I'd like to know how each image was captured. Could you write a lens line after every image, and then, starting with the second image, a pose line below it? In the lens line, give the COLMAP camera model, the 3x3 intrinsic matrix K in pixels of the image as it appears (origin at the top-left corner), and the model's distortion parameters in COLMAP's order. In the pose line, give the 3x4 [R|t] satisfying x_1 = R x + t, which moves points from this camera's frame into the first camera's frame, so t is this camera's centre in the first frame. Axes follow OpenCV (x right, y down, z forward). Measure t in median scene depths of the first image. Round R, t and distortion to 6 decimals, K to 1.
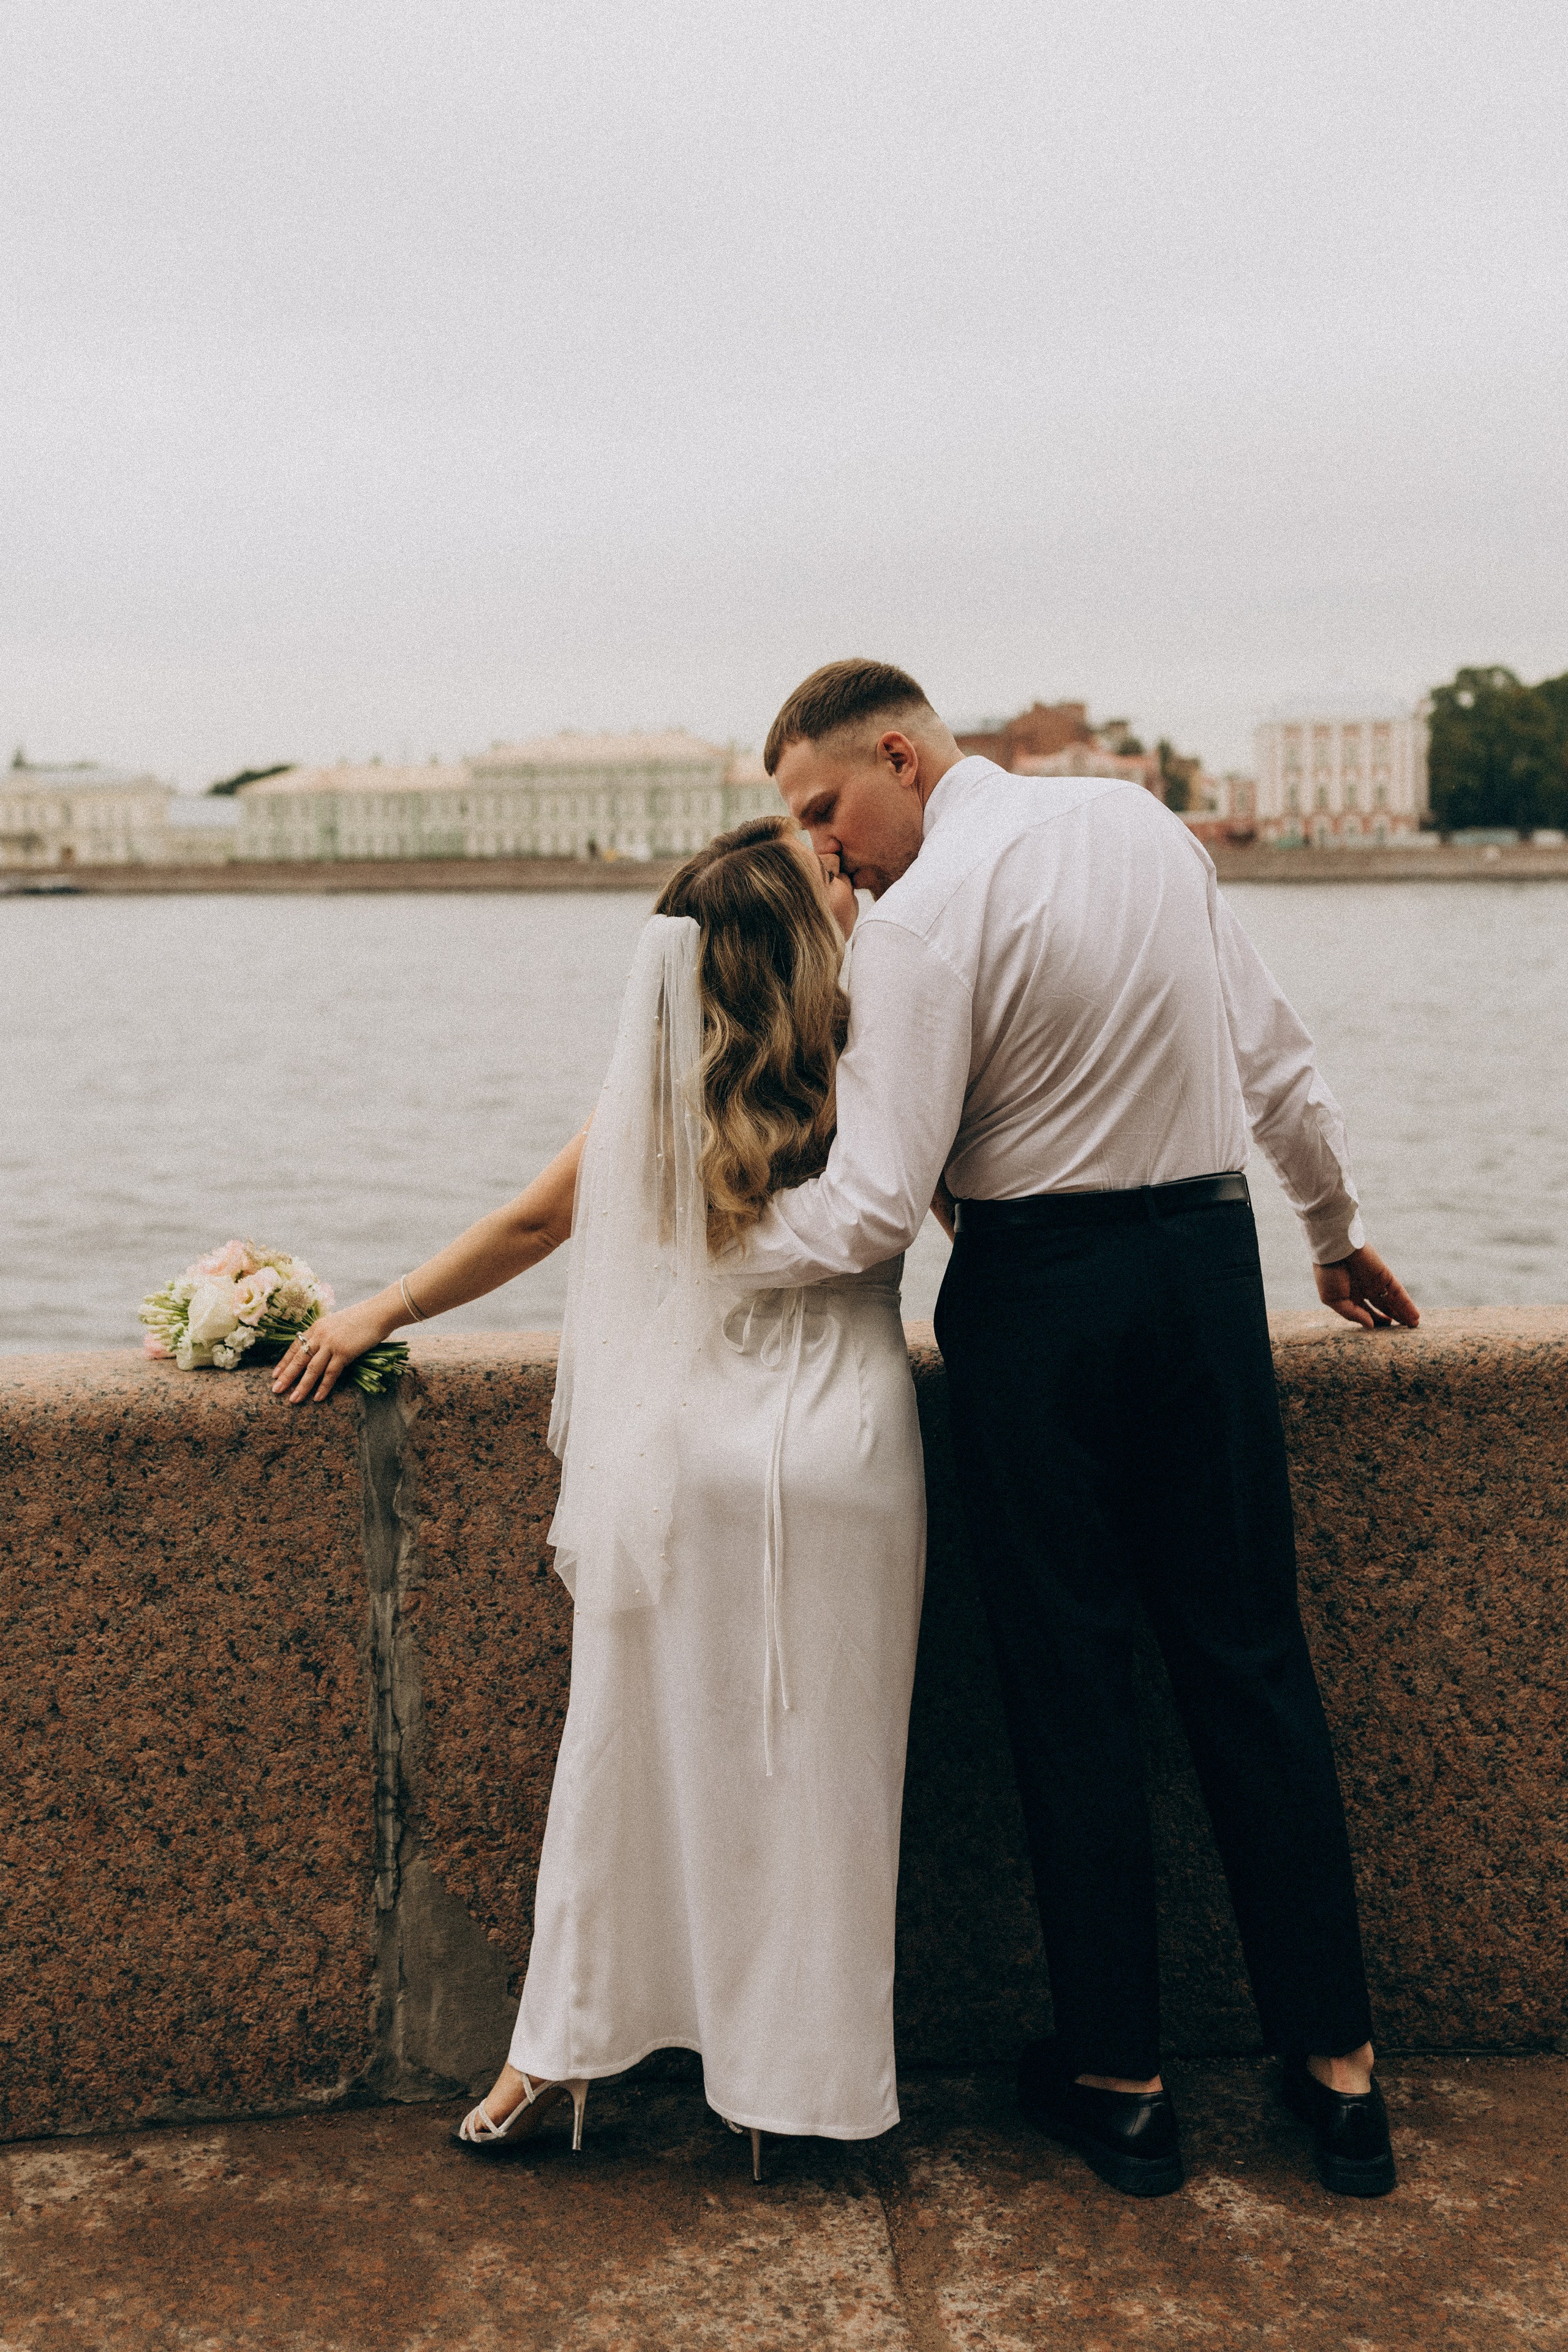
lens RADIAL K [[2298.5, 0, 773.5], [0, 2298.5, 1184.5], [0, 0, 1]] dist [0.018541, -0.003267]
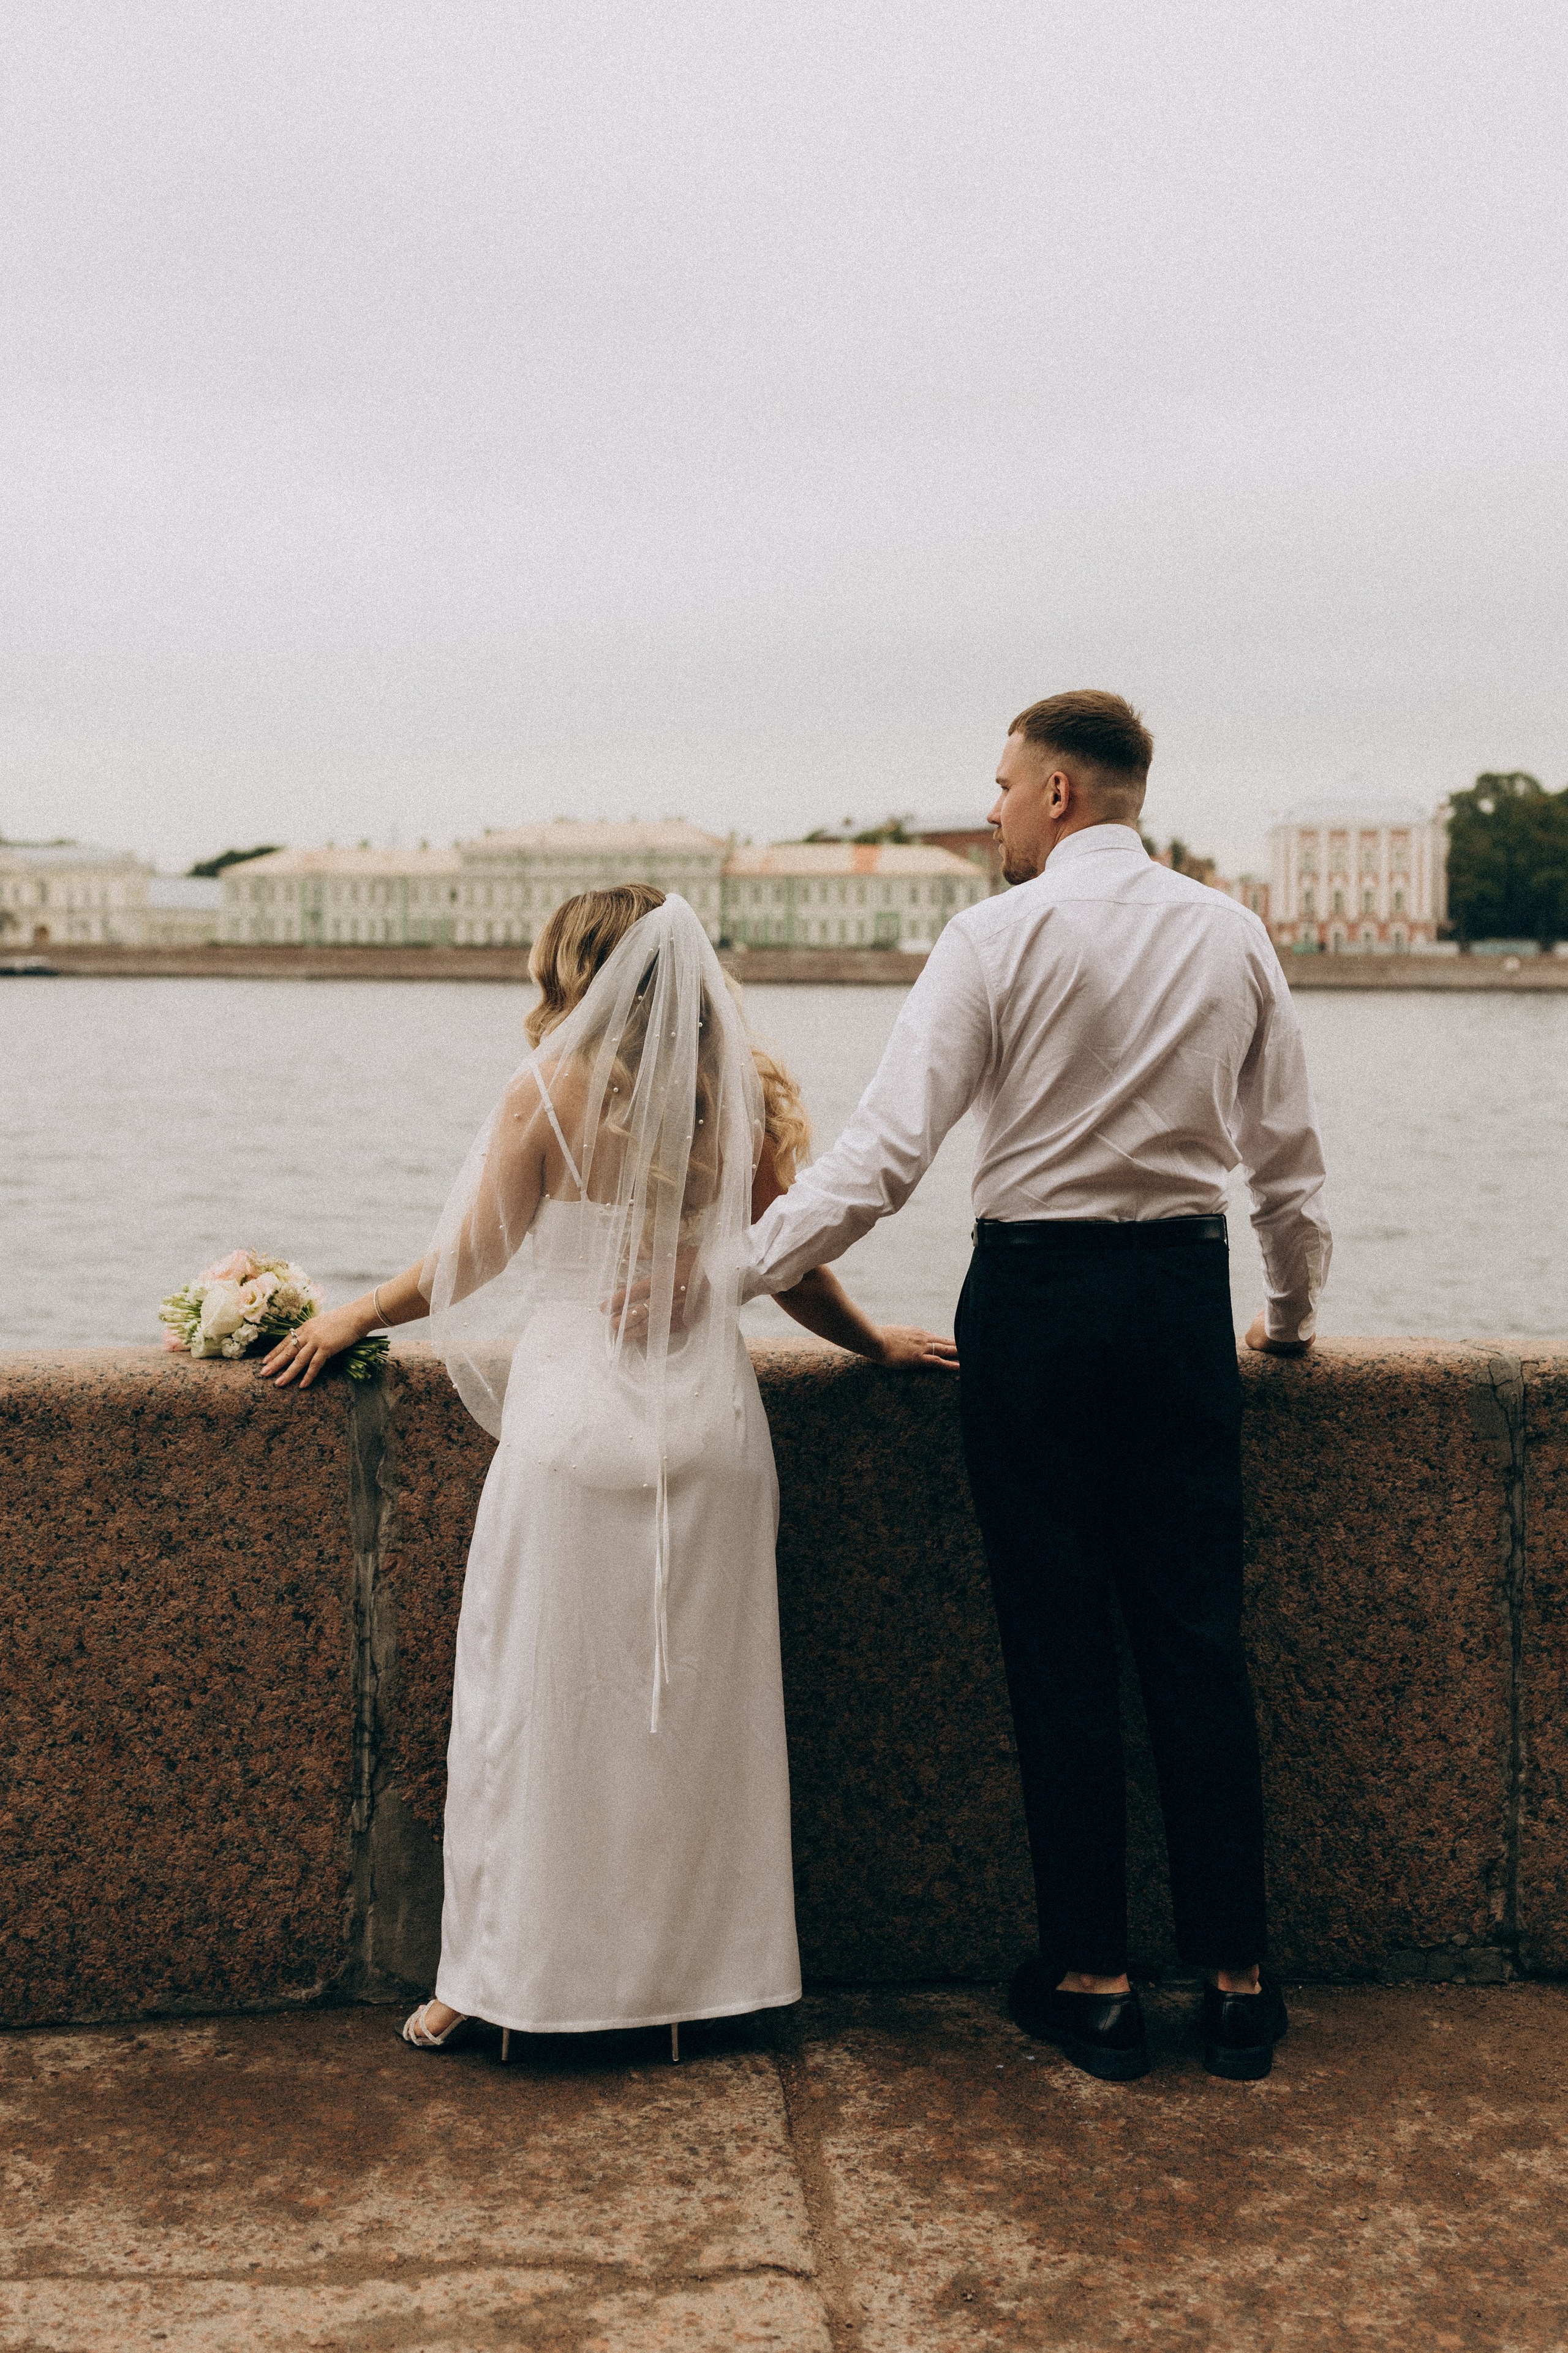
lens RADIAL K [[2400.1, 0, 784.0], [0, 2400.1, 1176.5], [0, 0, 1]] dist [-0.004466, -0.016403]
pose [[0.999777, 0.020143, 0.006323, 0.030001], [-0.019816, 0.998644, -0.048147, 0.041478], [-0.007284, 0.048011, 0.998820, -0.220303]]
